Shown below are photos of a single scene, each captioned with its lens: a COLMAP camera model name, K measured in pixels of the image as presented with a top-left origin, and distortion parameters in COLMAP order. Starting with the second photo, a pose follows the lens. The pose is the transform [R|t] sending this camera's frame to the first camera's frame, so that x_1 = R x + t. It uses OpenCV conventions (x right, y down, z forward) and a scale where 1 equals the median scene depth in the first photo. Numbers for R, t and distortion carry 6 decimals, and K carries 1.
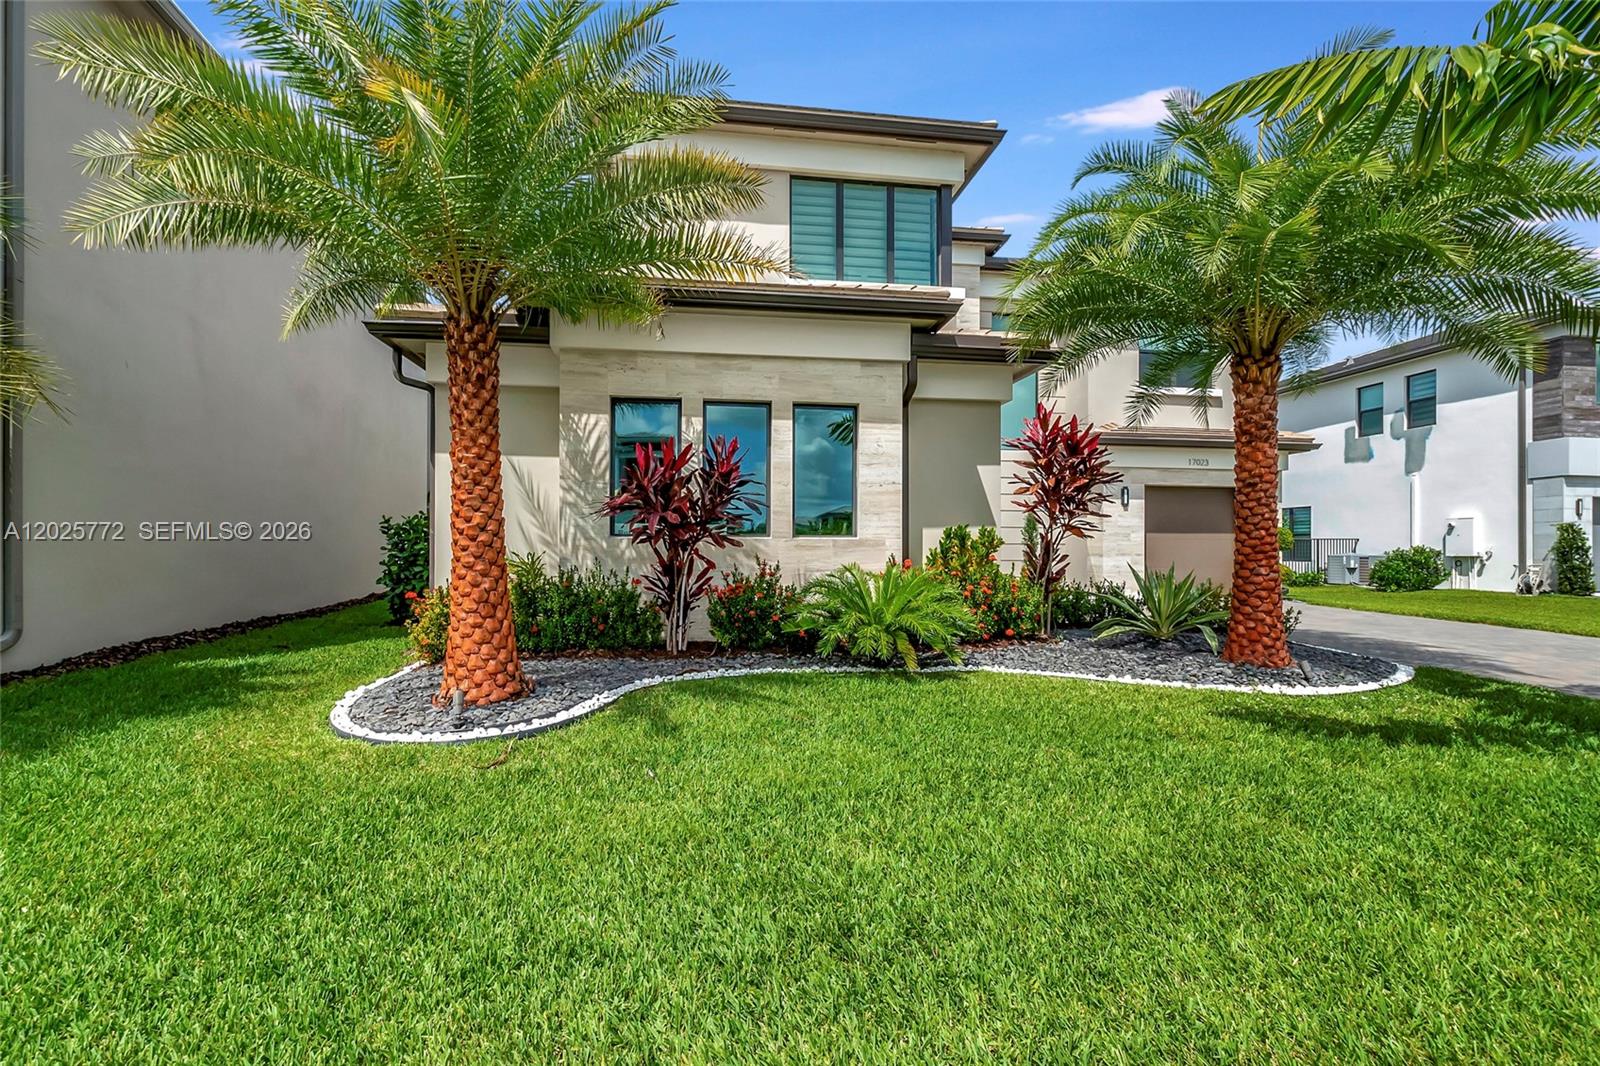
lens RADIAL K [[726.0, 0, 781.2], [0, 726.0, 550.7], [0, 0, 1]] dist [0.000988, 0.000179]
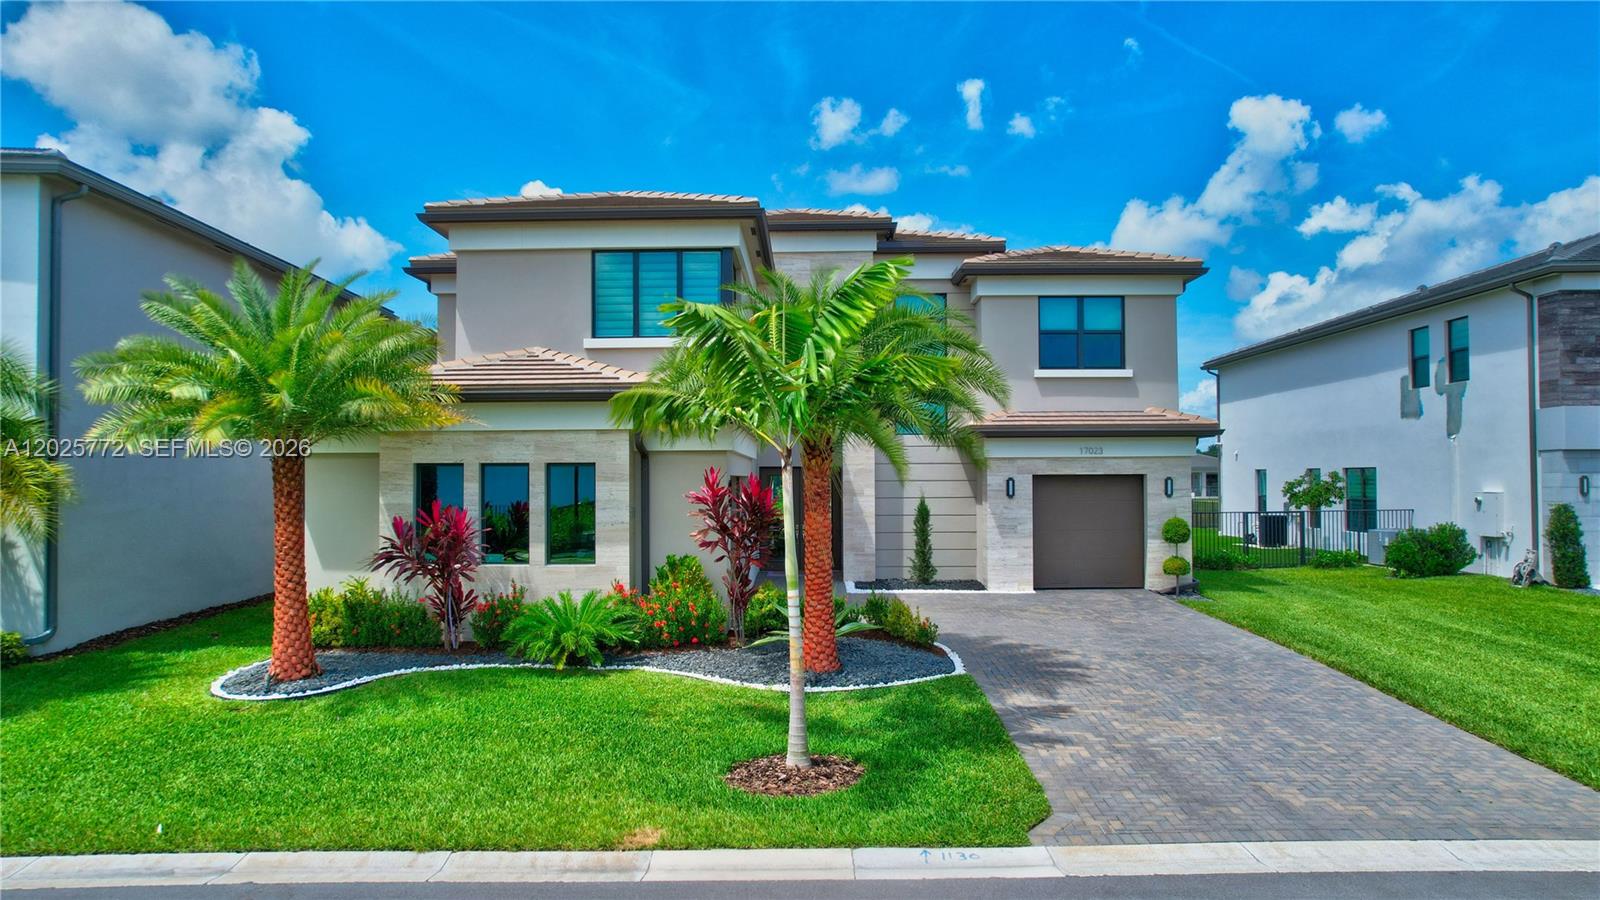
lens RADIAL K [[1039.5, 0, 776.4], [0, 1039.5, 448.8], [0, 0, 1]] dist [-0.071885, 0.049772]
pose [[0.987293, -0.013298, -0.158353, 0.731351], [0.008890, 0.999554, -0.028514, -0.171446], [0.158662, 0.026744, 0.986971, -0.804834]]
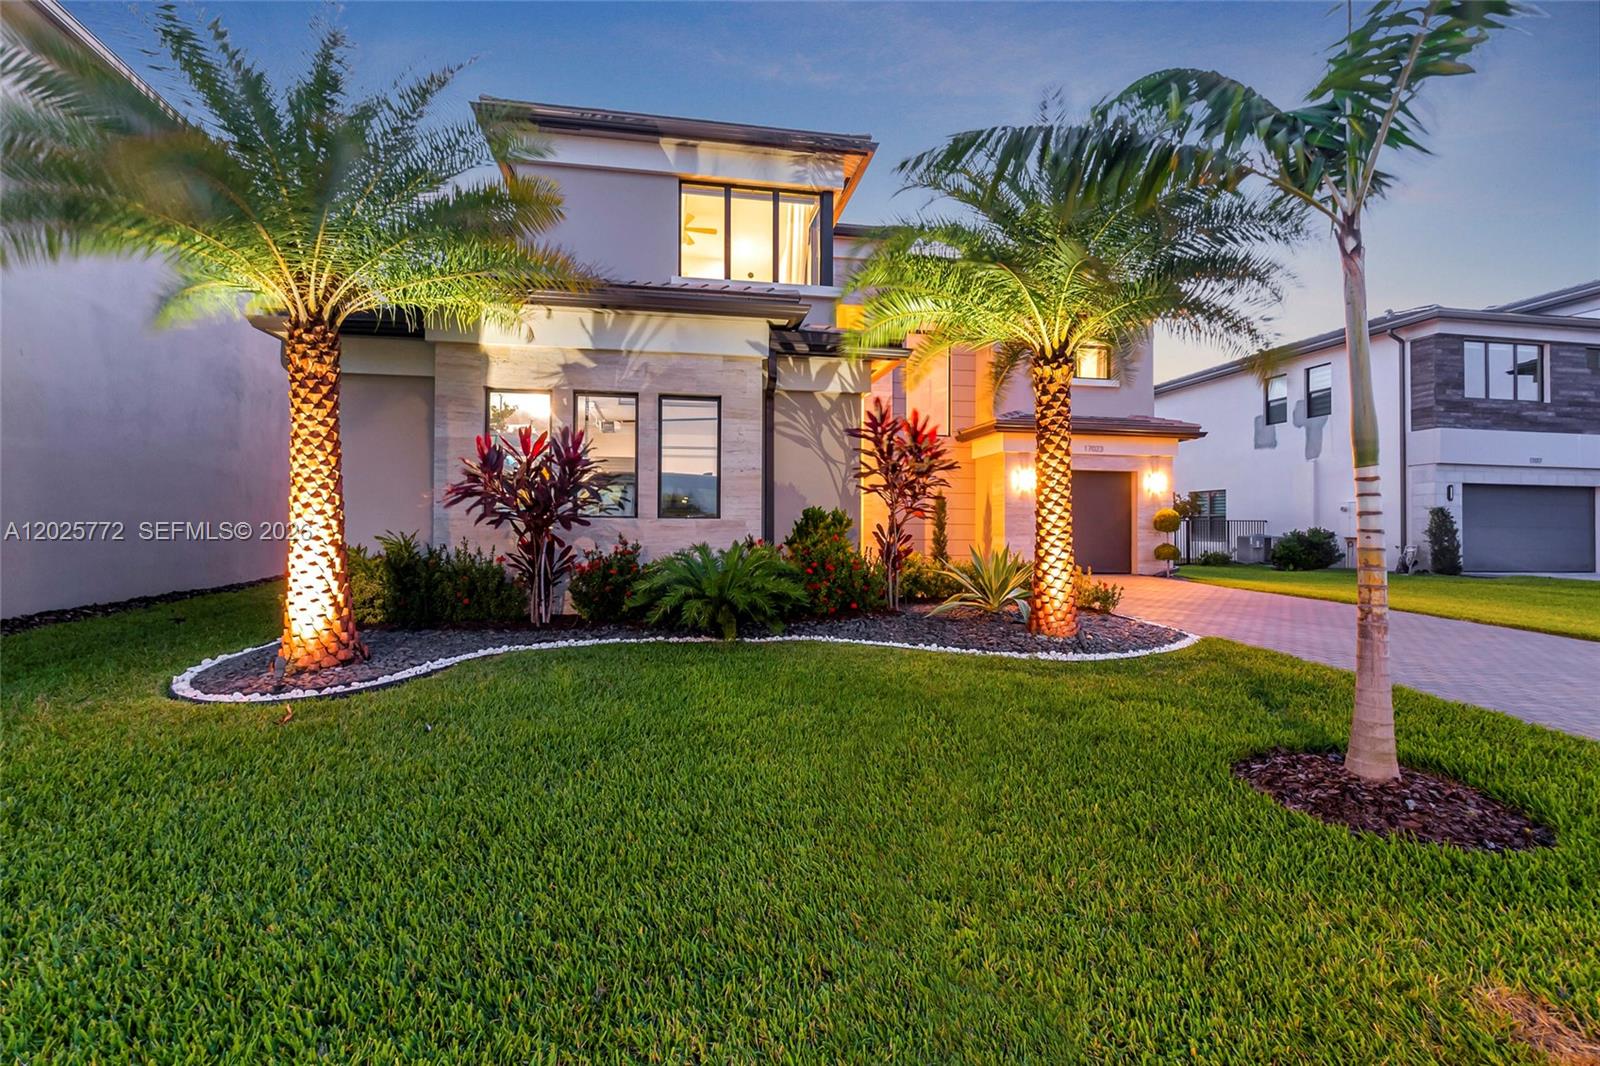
lens RADIAL K [[717.6, 0, 787.0], [0, 717.6, 526.1], [0, 0, 1]] dist [-0.000763, -0.000885]
pose [[0.999457, 0.003948, 0.032703, 0.171906], [-0.003816, 0.999984, -0.004102, -0.003525], [-0.032718, 0.003975, 0.999457, -0.074208]]
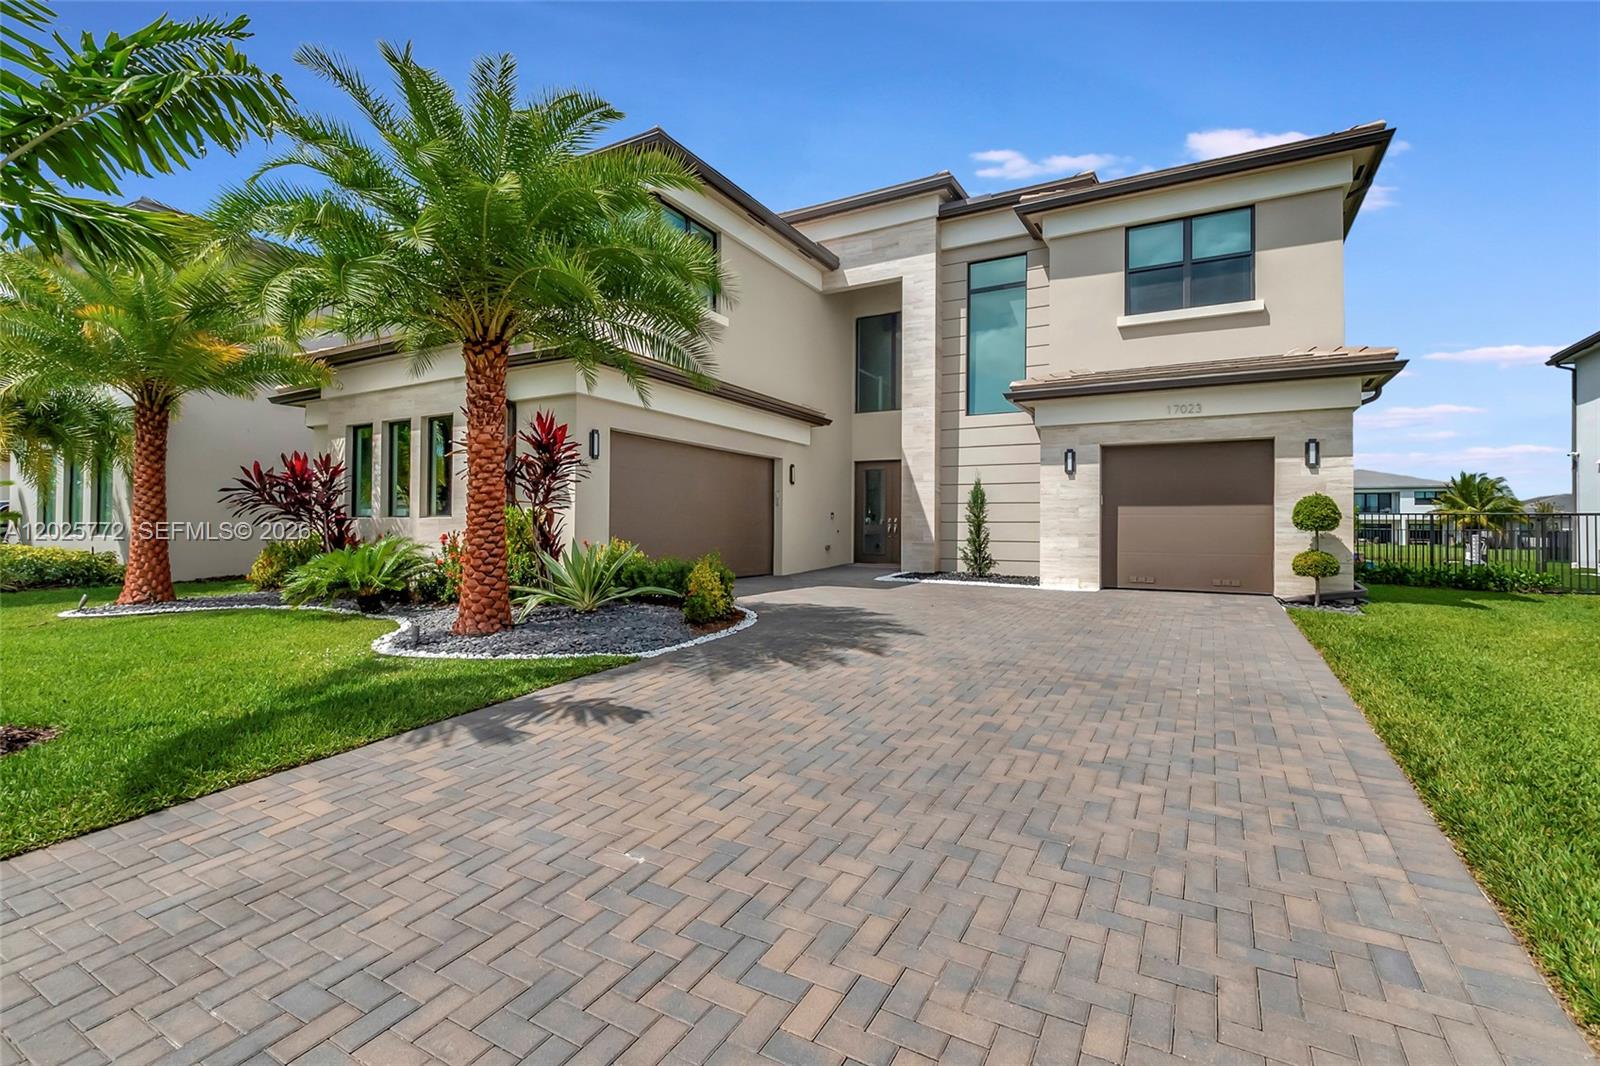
lens RADIAL K [[717.6, 0, 787.0], [0, 717.6, 526.1], [0, 0, 1]] dist [-0.000763, -0.000885]
pose [[0.790905, -0.004338, -0.611924, 1.349189], [-0.003235, 0.999931, -0.011268, 0.011002], [0.611931, 0.010892, 0.790836, 0.362109]]
